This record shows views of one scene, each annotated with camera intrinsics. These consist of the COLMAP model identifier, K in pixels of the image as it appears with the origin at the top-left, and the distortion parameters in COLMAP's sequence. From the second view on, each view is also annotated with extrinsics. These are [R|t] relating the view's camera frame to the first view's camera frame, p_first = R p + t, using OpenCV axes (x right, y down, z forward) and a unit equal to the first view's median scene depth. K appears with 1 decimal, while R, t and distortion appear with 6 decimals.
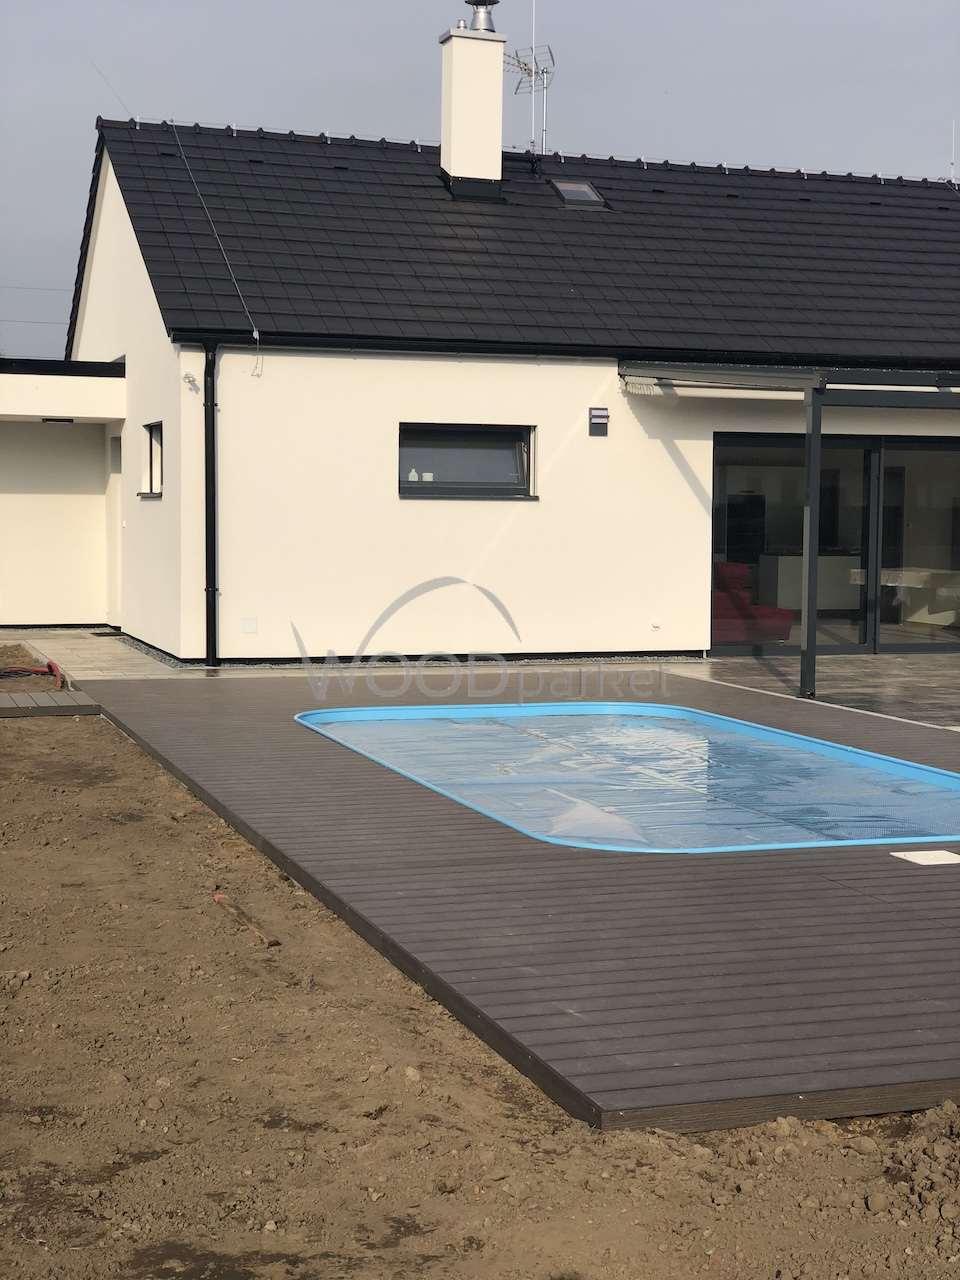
lens RADIAL K [[1880.6, 0, 480.0], [0, 1880.6, 640.0], [0, 0, 1]] dist [0.083104, -0.131891]
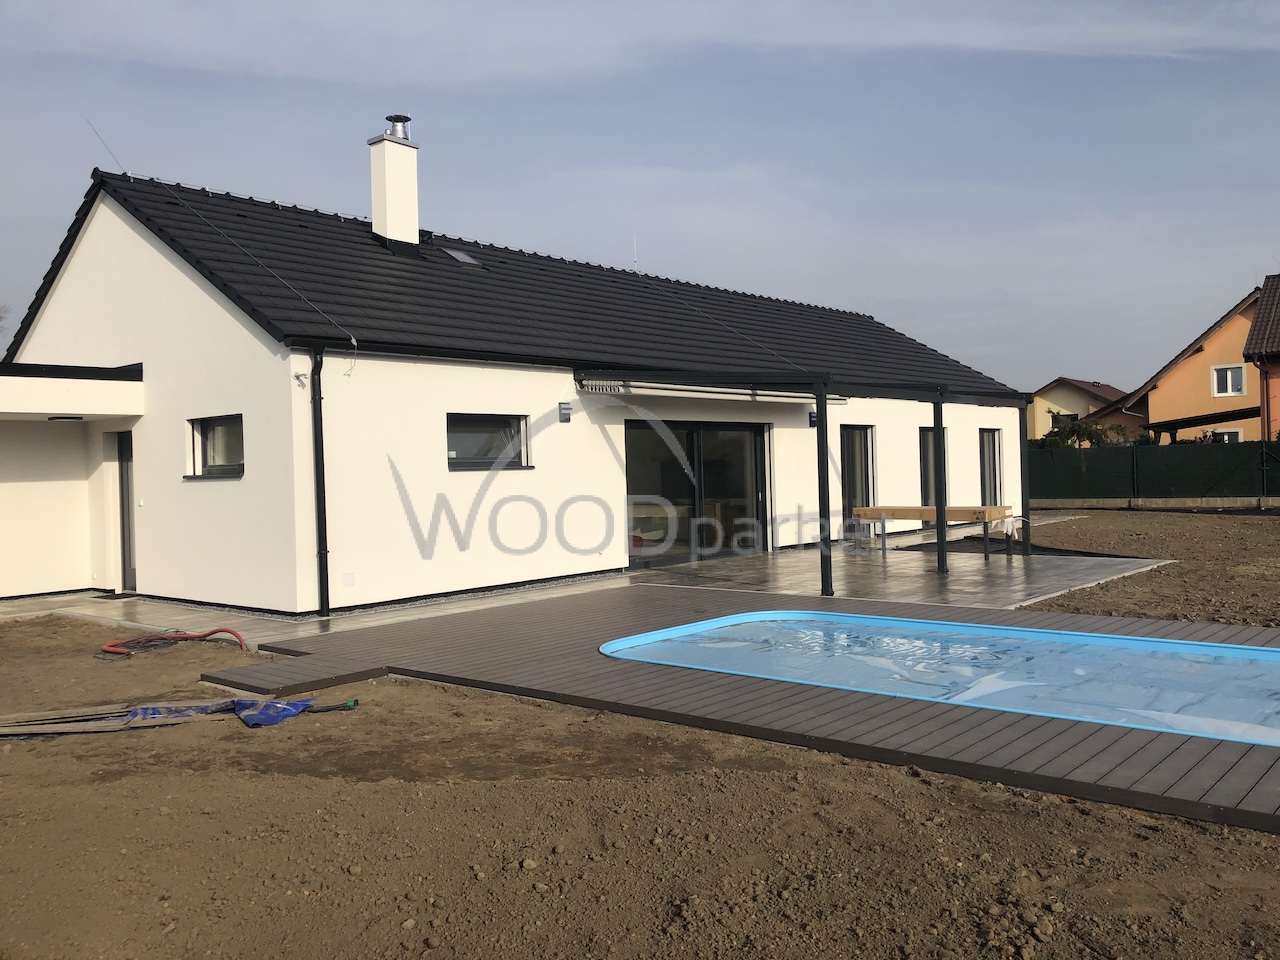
lens RADIAL K [[1036.2, 0, 640.0], [0, 1036.2, 480.0], [0, 0, 1]] dist [0.029675, -0.018474]
pose [[0.861845, -0.039719, 0.505613, -0.282971], [0.072728, 0.996304, -0.045703, -0.025911], [-0.501929, 0.076161, 0.861549, 0.308105]]
